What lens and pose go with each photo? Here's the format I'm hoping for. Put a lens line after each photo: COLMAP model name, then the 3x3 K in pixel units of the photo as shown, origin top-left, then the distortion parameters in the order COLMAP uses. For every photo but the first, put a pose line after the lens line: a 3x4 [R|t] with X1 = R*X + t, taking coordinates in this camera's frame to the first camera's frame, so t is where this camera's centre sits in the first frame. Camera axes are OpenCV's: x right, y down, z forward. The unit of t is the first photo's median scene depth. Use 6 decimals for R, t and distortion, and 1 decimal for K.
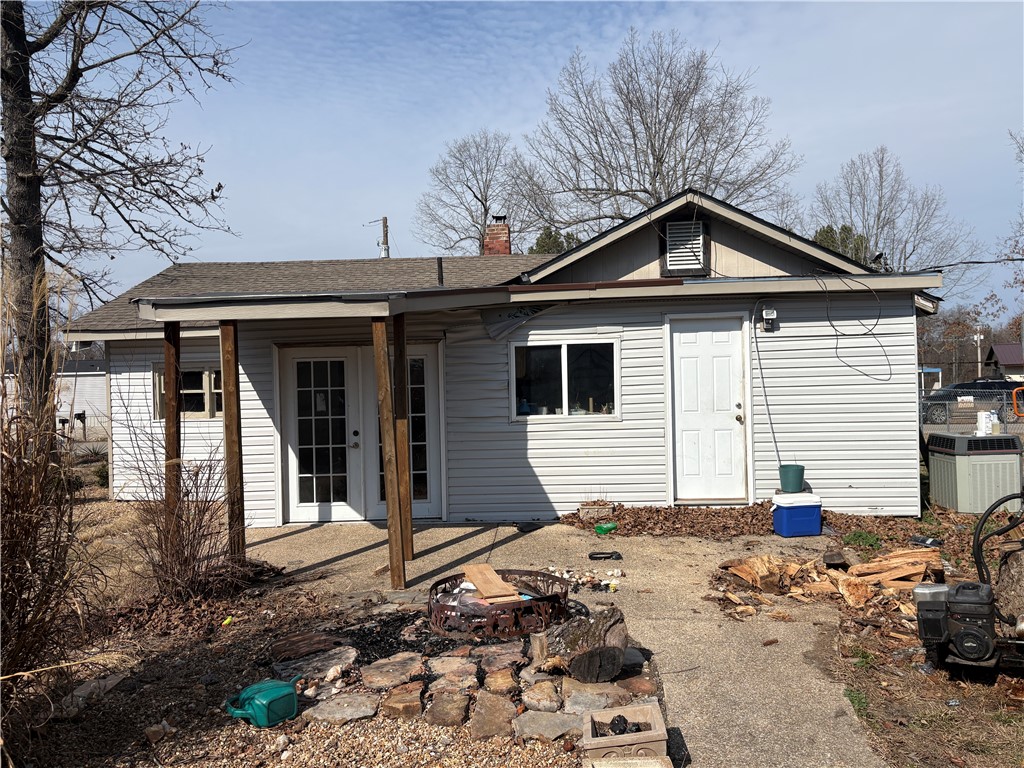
lens RADIAL K [[774.2, 0, 512.0], [0, 774.2, 384.0], [0, 0, 1]] dist [0.001402, 0.000240]
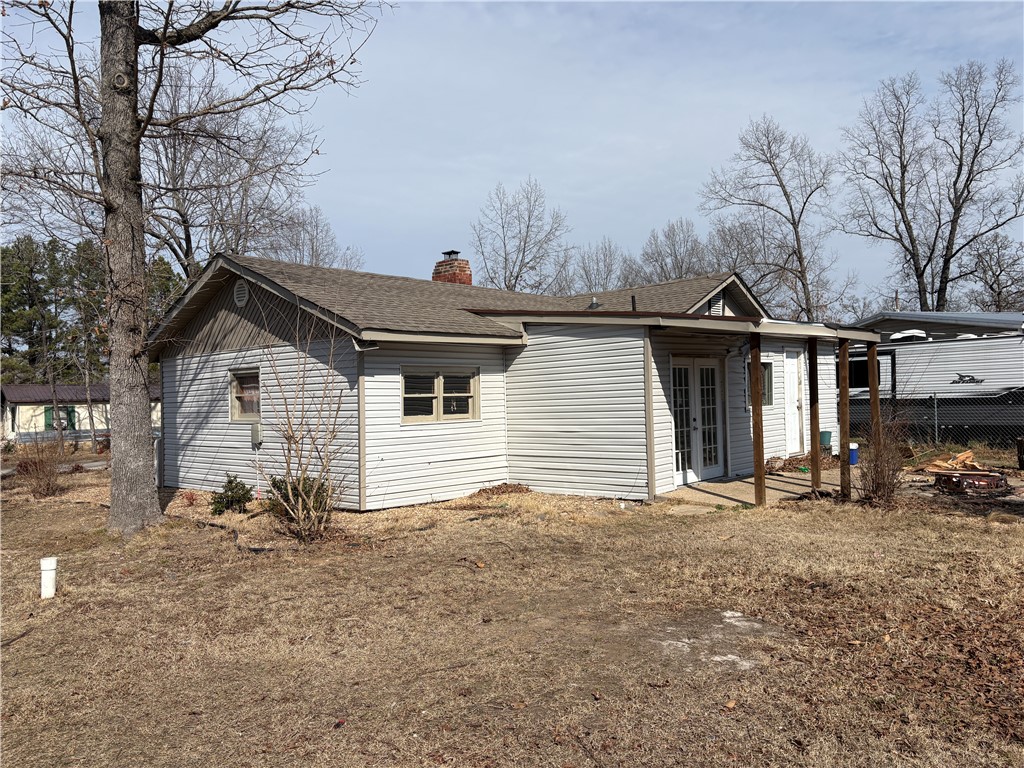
lens RADIAL K [[774.2, 0, 512.0], [0, 774.2, 384.0], [0, 0, 1]] dist [0.001402, 0.000240]
pose [[0.650906, 0.016704, 0.758974, -1.490094], [0.014925, 0.999283, -0.034793, 0.042831], [-0.759012, 0.033975, 0.650190, 0.331460]]
